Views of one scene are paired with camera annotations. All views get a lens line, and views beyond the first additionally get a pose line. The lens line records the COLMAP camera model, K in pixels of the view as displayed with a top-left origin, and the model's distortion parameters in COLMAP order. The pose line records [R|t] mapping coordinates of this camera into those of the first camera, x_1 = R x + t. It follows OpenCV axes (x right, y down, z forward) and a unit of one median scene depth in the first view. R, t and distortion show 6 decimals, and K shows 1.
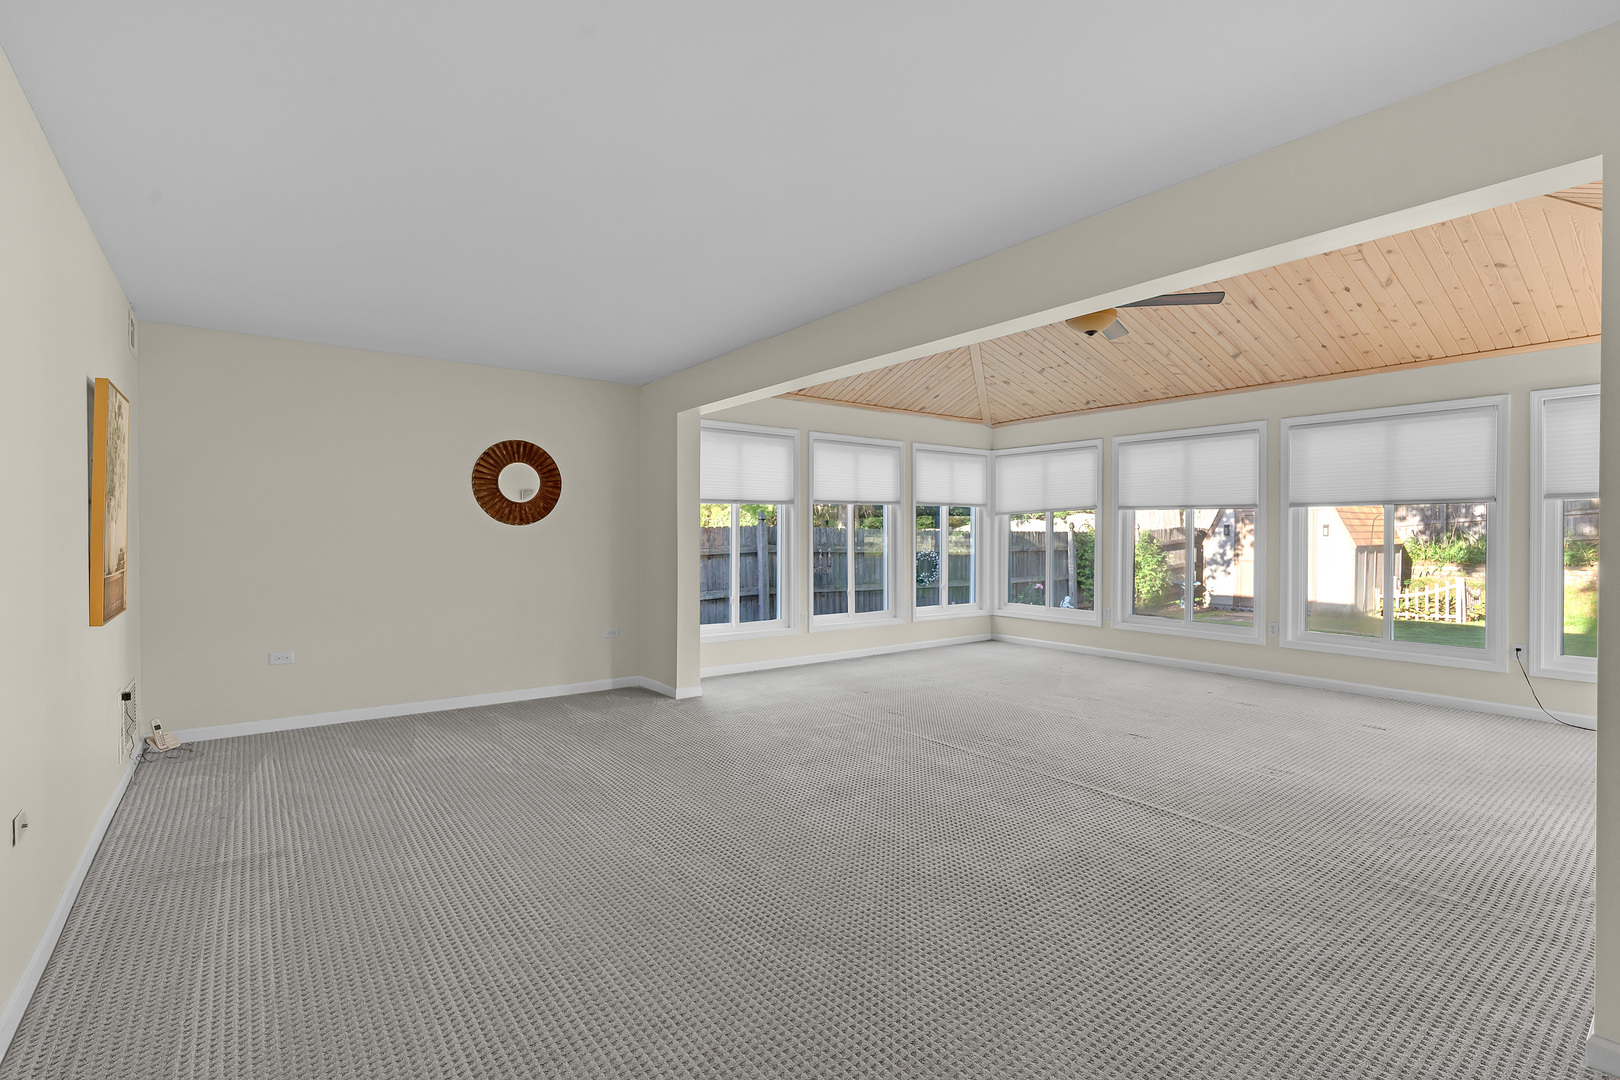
lens RADIAL K [[726.1, 0, 804.3], [0, 726.1, 542.4], [0, 0, 1]] dist [-0.002899, -0.000874]
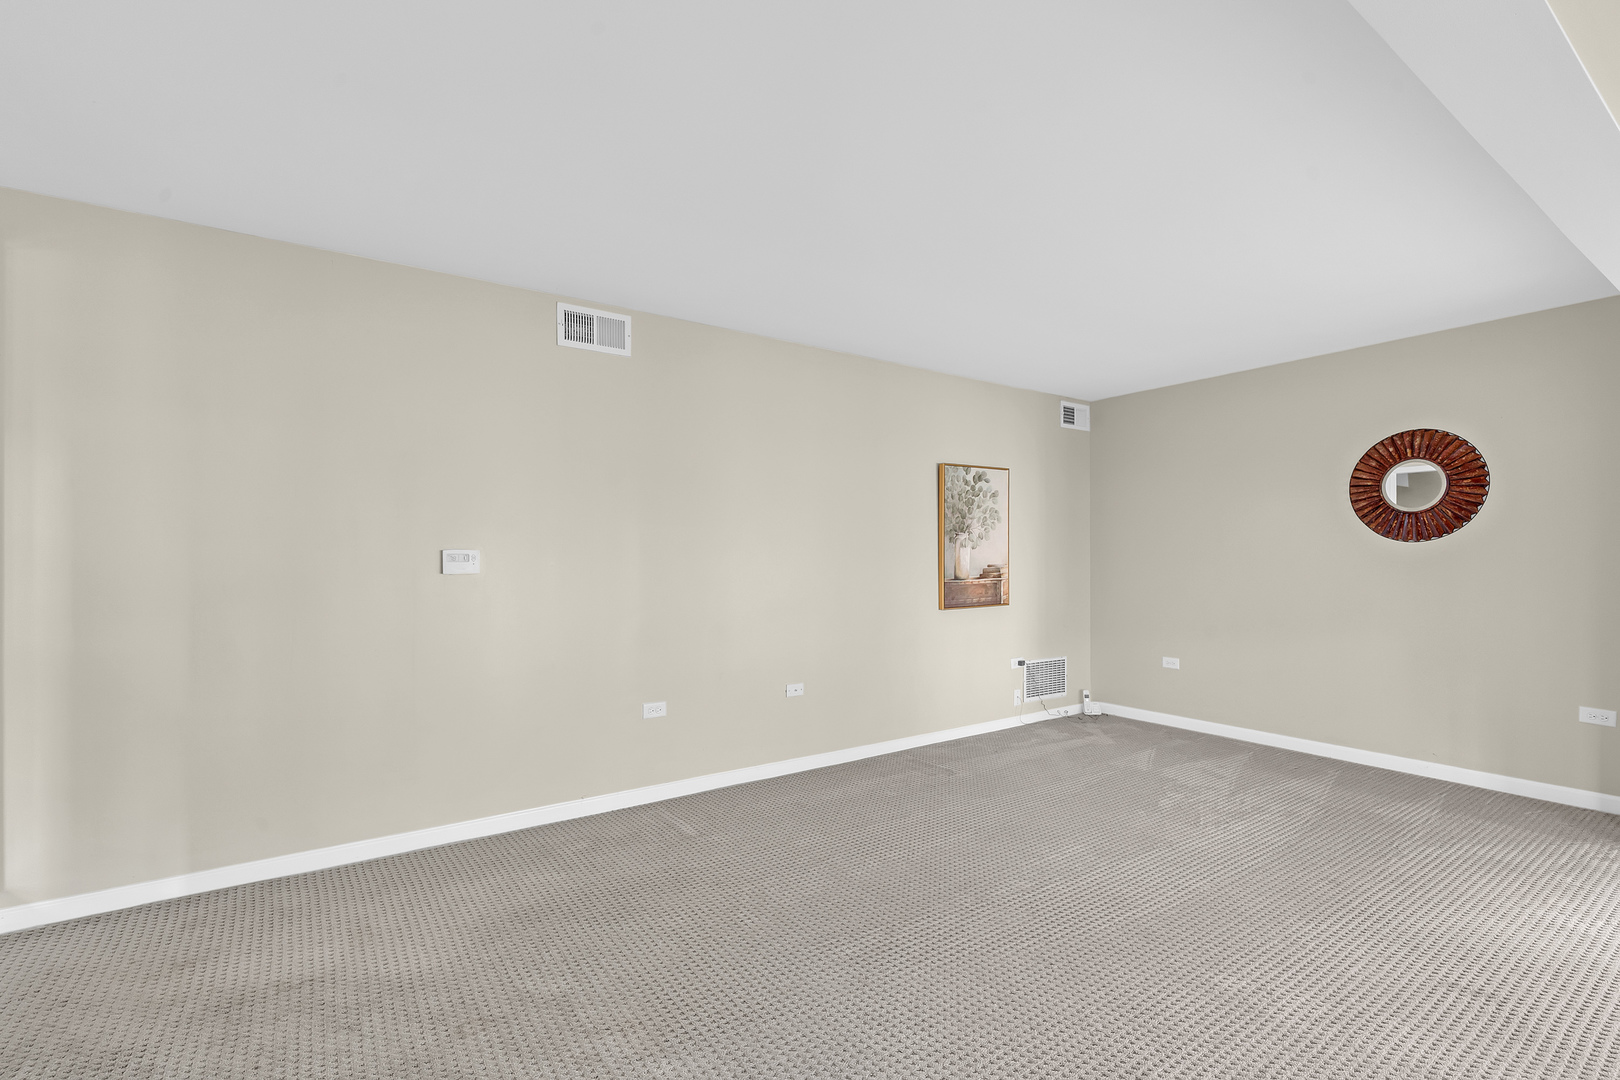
lens RADIAL K [[726.1, 0, 804.9], [0, 726.1, 540.5], [0, 0, 1]] dist [-0.002899, -0.000874]
pose [[-0.040942, -0.024167, -0.998869, 0.382421], [-0.007636, 0.999686, -0.023873, -0.001629], [0.999132, 0.006650, -0.041114, 0.385633]]
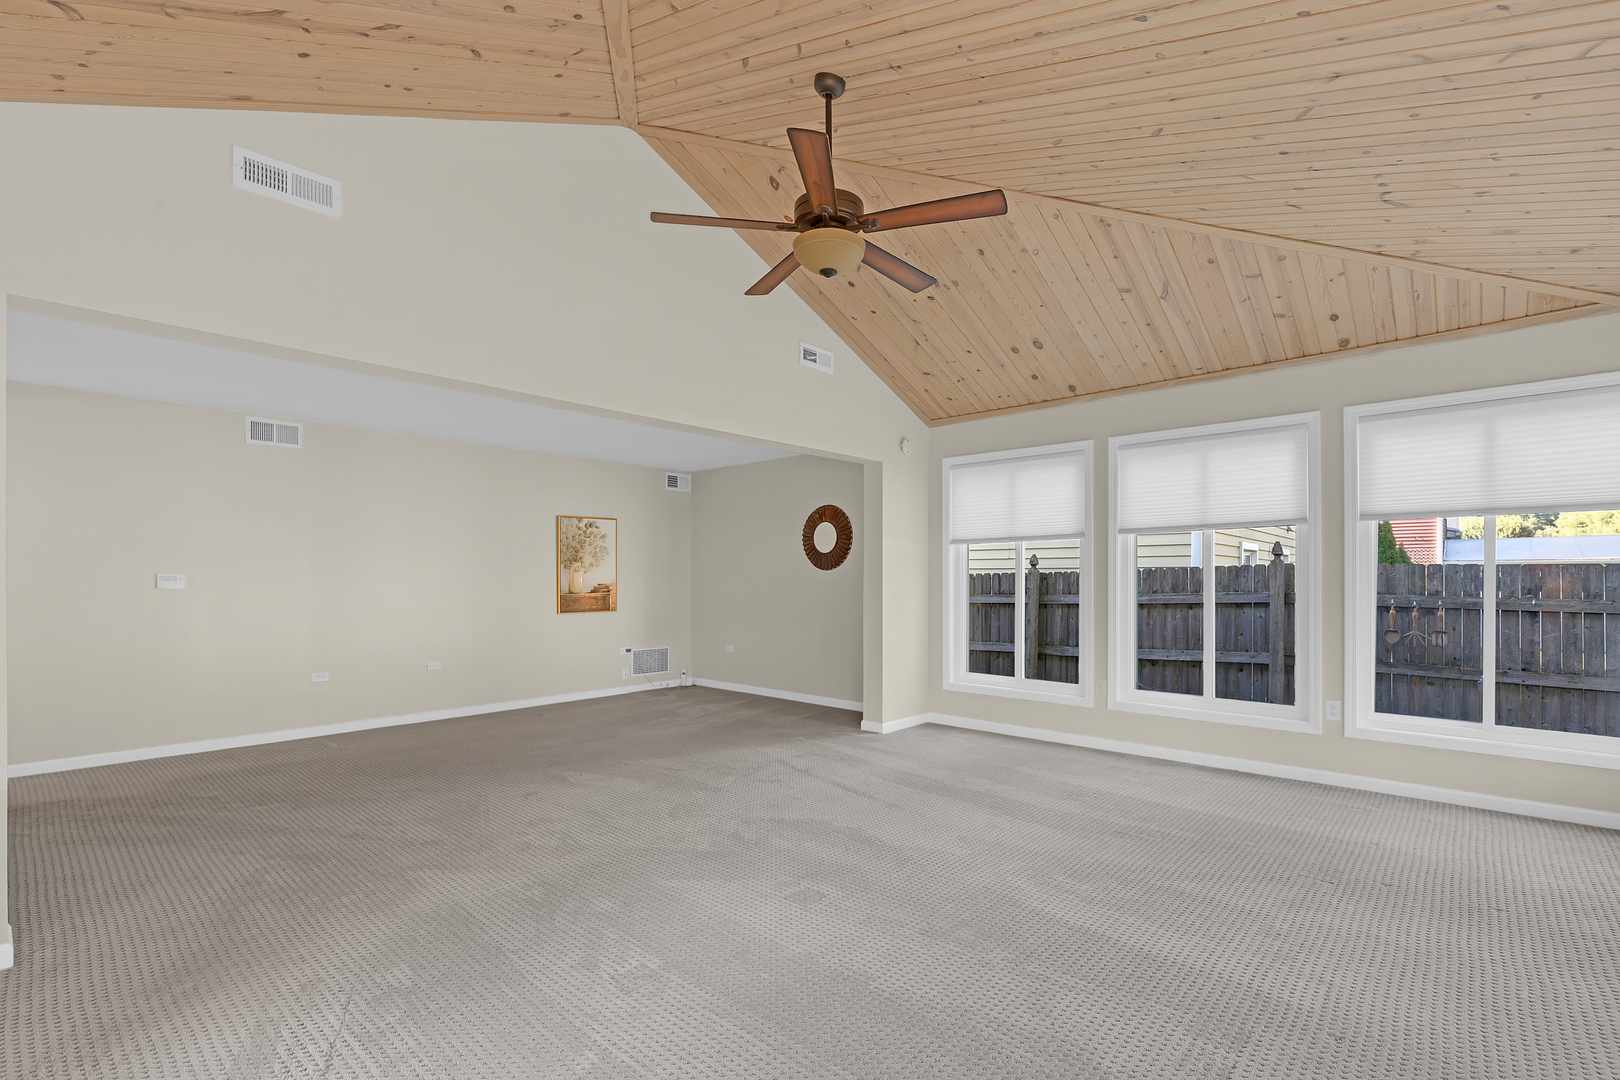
lens RADIAL K [[726.1, 0, 800.5], [0, 726.1, 565.6], [0, 0, 1]] dist [-0.002899, -0.000874]
pose [[0.179610, -0.017891, -0.983575, 0.861687], [-0.009085, 0.999762, -0.019844, -0.005052], [0.983696, 0.012500, 0.179404, 0.707473]]
